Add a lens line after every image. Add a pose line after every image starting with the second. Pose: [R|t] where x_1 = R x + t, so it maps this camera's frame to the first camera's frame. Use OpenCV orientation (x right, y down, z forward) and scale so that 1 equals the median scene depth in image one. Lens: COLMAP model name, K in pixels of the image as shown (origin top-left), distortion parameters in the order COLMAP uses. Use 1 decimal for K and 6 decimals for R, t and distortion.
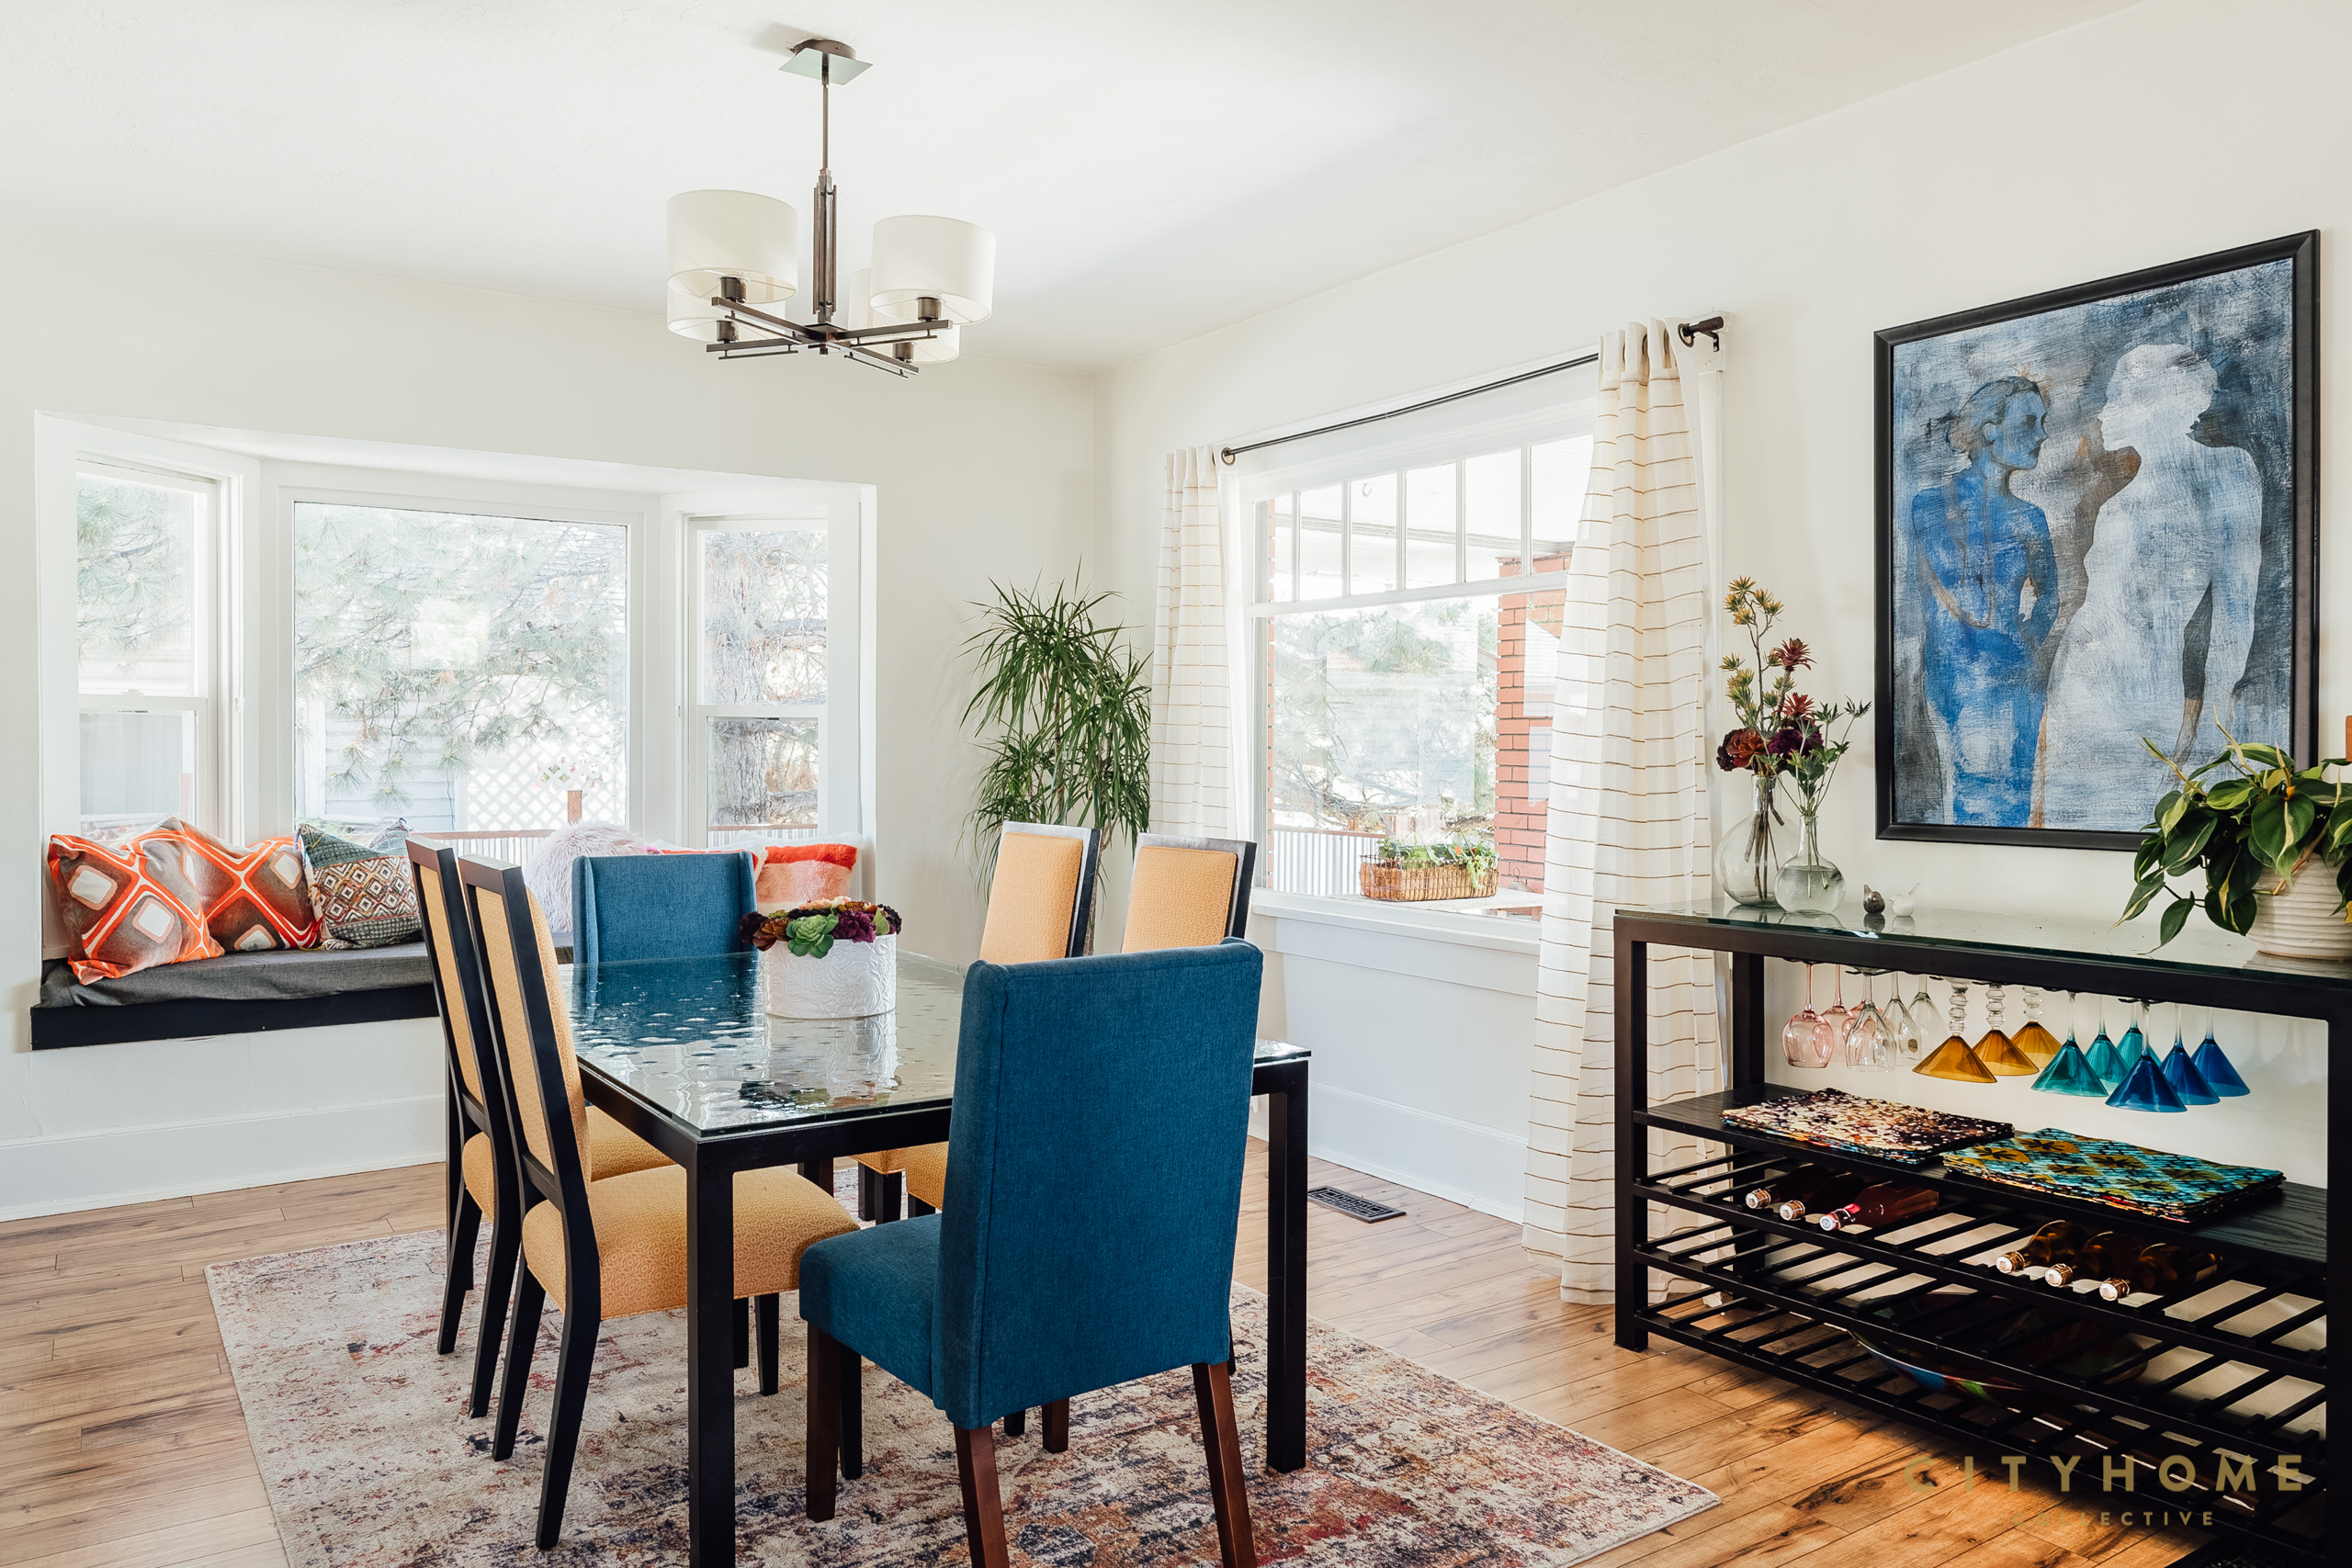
lens RADIAL K [[1595.2, 0, 1175.2], [0, 1595.2, 774.2], [0, 0, 1]] dist [-0.002292, 0.000031]
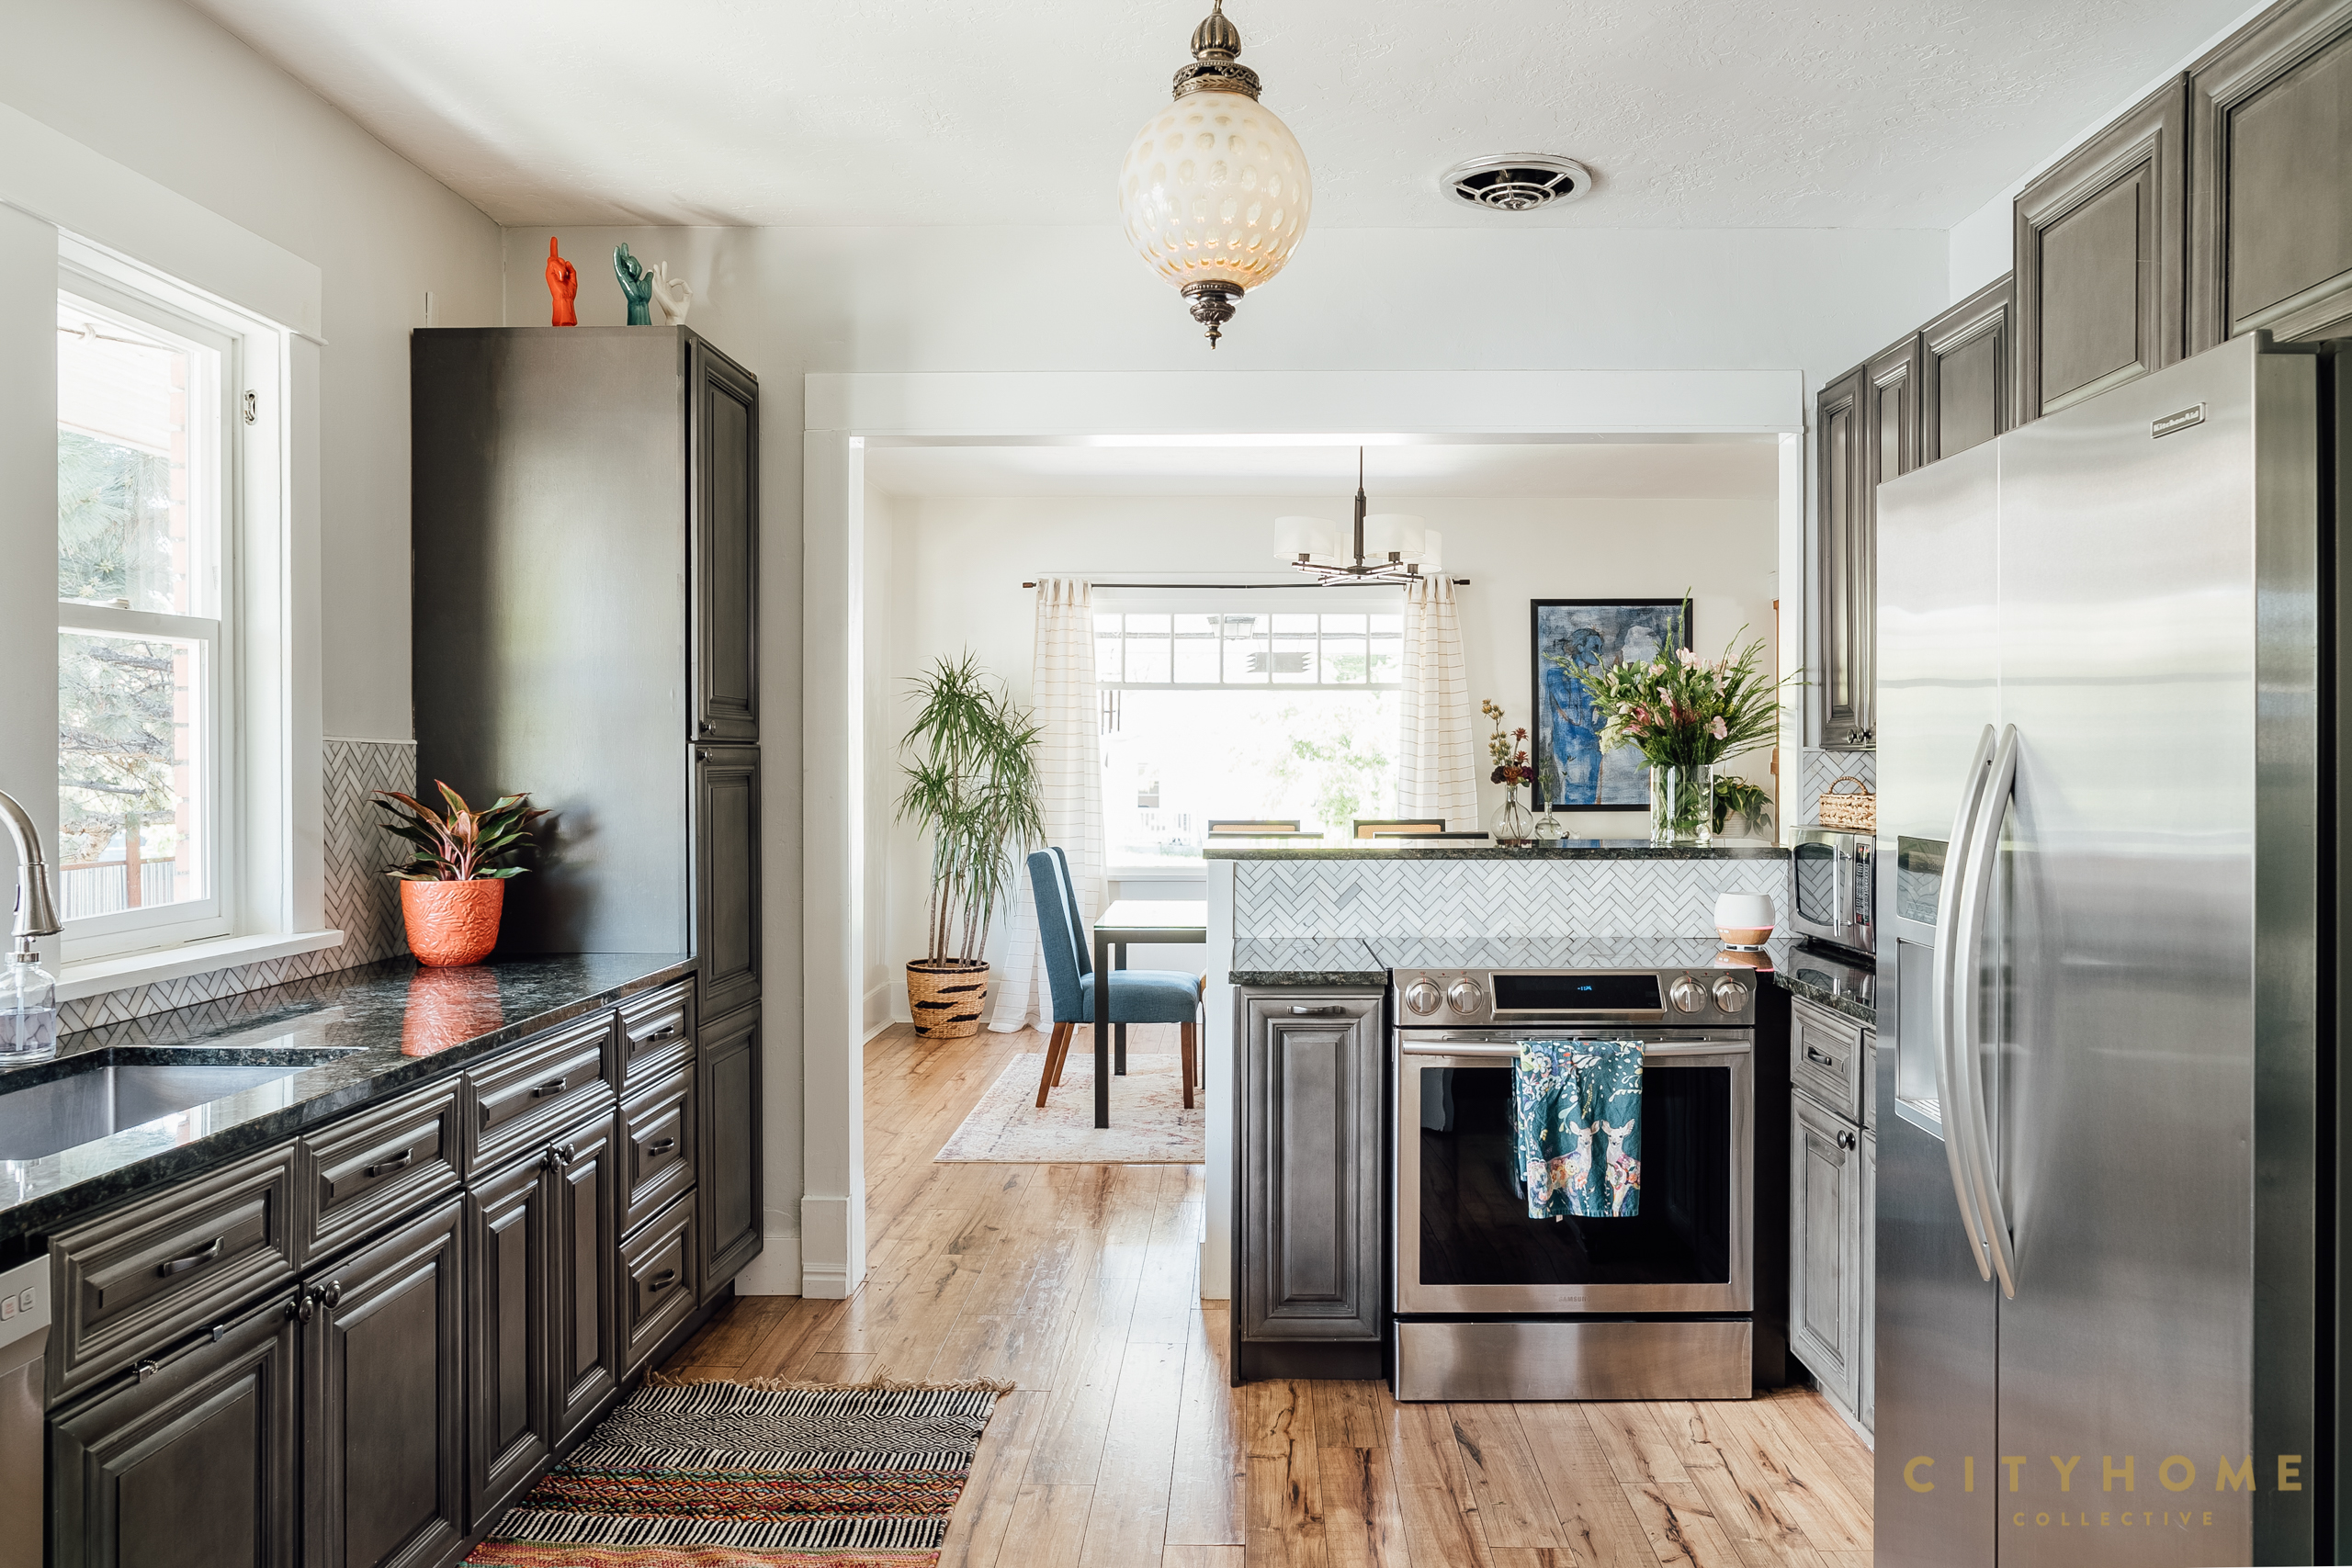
lens RADIAL K [[1595.2, 0, 1180.1], [0, 1595.2, 775.5], [0, 0, 1]] dist [-0.002292, 0.000031]
pose [[0.591313, -0.011824, 0.806355, -1.897634], [0.013901, 0.999893, 0.004469, -0.033053], [-0.806322, 0.008566, 0.591414, 0.015307]]
